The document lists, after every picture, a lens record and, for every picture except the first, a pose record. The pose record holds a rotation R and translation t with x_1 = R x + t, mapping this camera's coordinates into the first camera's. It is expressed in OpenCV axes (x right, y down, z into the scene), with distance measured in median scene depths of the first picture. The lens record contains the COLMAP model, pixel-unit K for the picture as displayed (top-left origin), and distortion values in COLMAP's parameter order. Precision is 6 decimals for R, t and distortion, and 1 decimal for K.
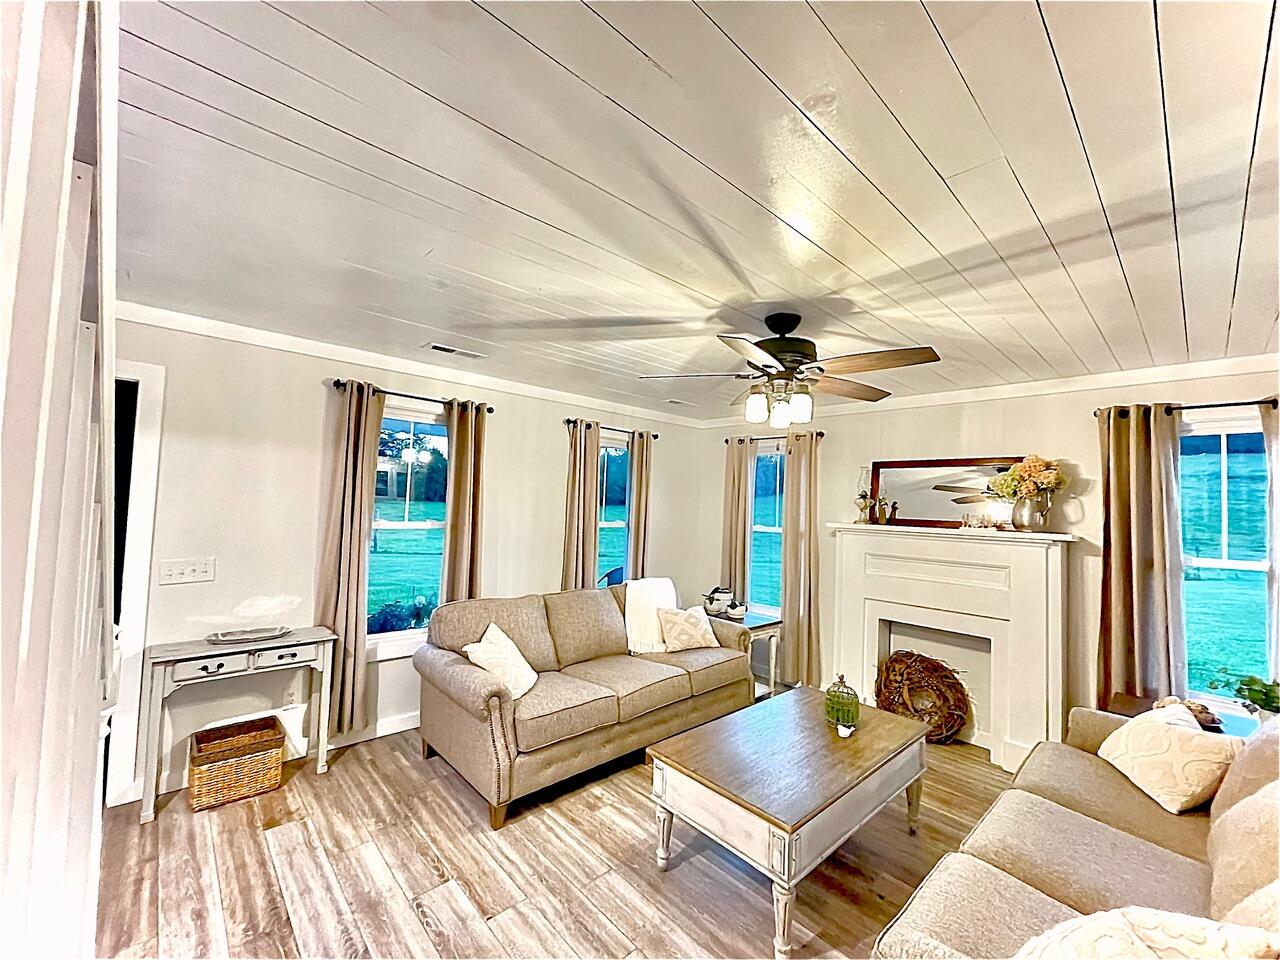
lens RADIAL K [[517.0, 0, 639.7], [0, 517.0, 485.3], [0, 0, 1]] dist [-0.002551, -0.000301]
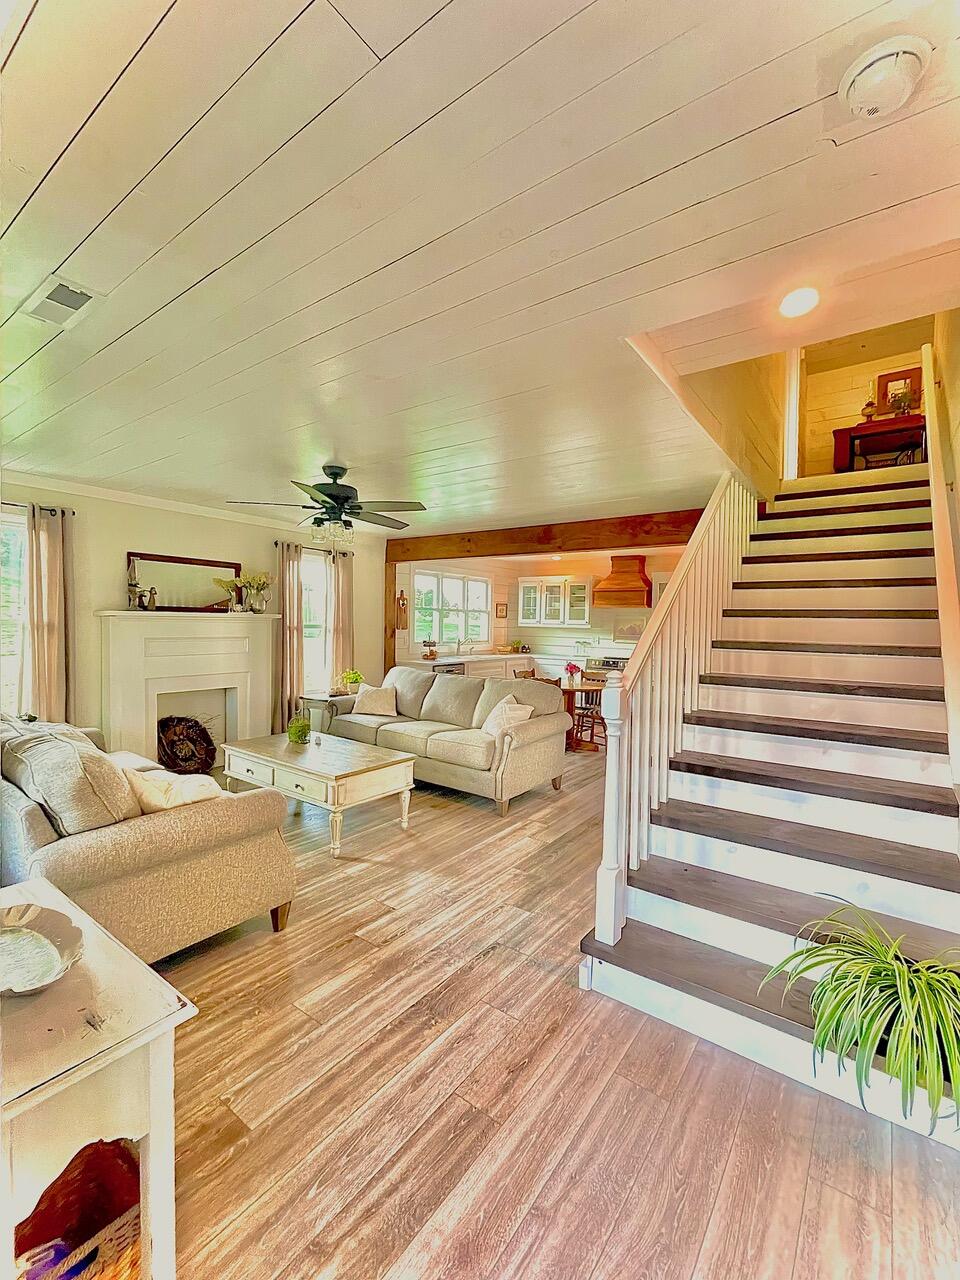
lens RADIAL K [[547.8, 0, 481.6], [0, 547.8, 635.3], [0, 0, 1]] dist [-0.000037, 0.000062]
pose [[-0.188878, -0.063532, 0.979943, -1.562301], [-0.067471, 0.996386, 0.051594, 0.040400], [-0.979680, -0.056372, -0.192482, 1.011663]]
